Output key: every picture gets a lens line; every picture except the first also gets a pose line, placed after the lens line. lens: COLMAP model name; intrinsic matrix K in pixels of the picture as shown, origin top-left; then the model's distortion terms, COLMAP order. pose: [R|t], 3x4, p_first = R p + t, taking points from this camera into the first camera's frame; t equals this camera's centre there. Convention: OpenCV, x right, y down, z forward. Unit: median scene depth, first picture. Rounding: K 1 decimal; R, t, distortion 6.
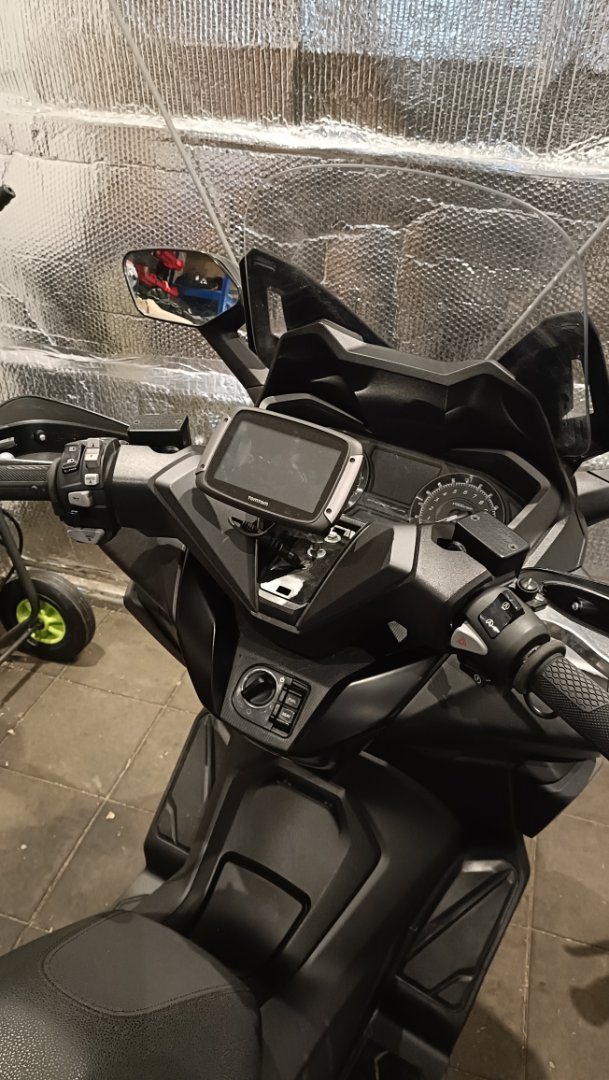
lens RADIAL K [[835.3, 0, 304.5], [0, 835.3, 540.0], [0, 0, 1]] dist [0.035053, 0.001359]
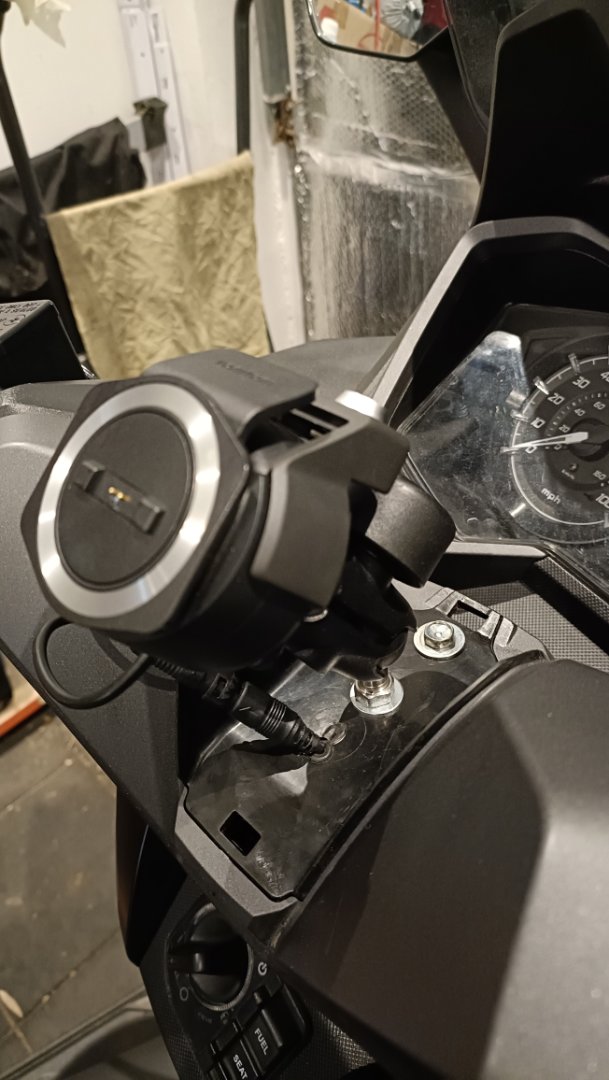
lens RADIAL K [[814.0, 0, 304.5], [0, 814.0, 540.0], [0, 0, 1]] dist [0.072378, -0.122674]
pose [[0.857696, 0.239391, -0.455028, 0.062080], [-0.153651, 0.963894, 0.217484, -0.055709], [0.490662, -0.116620, 0.863510, 0.352930]]
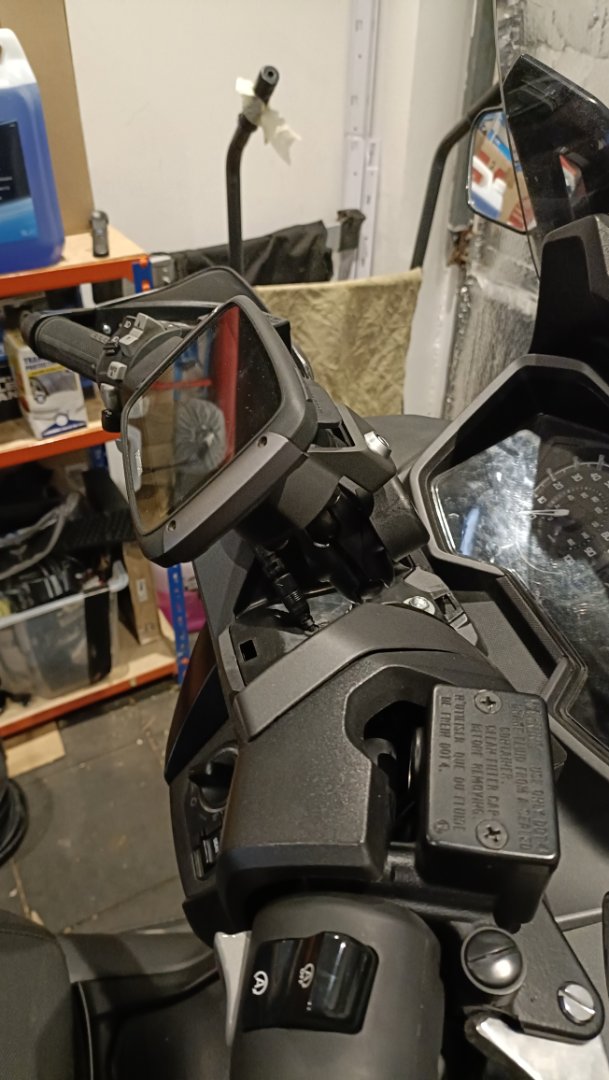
lens RADIAL K [[814.0, 0, 304.5], [0, 814.0, 540.0], [0, 0, 1]] dist [0.072378, -0.122674]
pose [[0.705704, 0.376560, -0.600153, 0.144259], [-0.359832, 0.920180, 0.154240, -0.048238], [0.610330, 0.107106, 0.784873, 0.279148]]
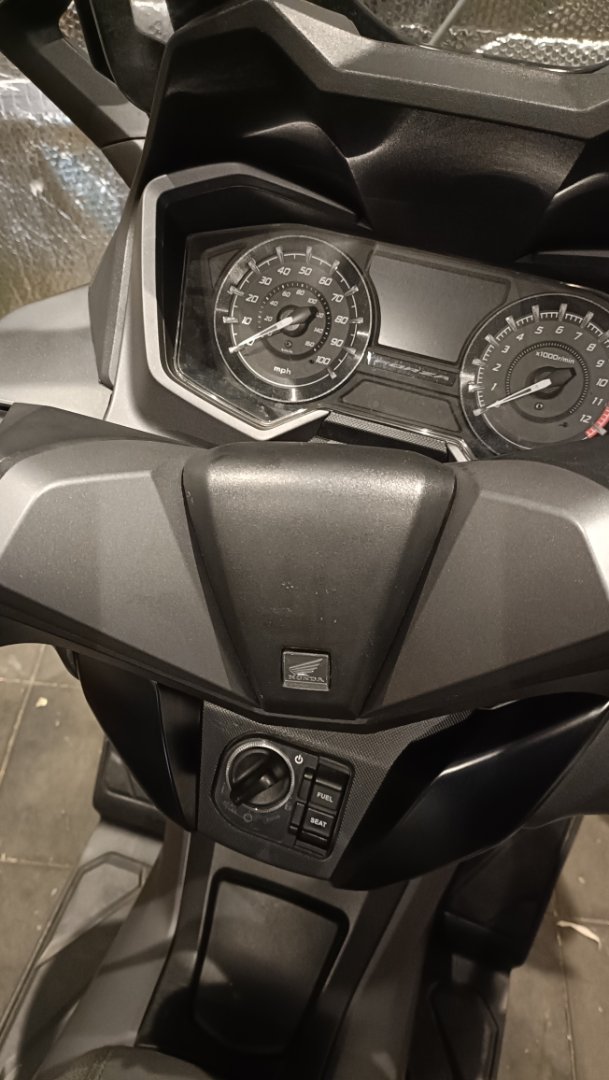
lens RADIAL K [[814.0, 0, 304.5], [0, 814.0, 540.0], [0, 0, 1]] dist [0.072378, -0.122674]
pose [[0.981420, -0.170056, 0.088863, -0.021728], [0.127126, 0.923192, 0.362706, -0.081480], [-0.143718, -0.344670, 0.927657, 0.274362]]
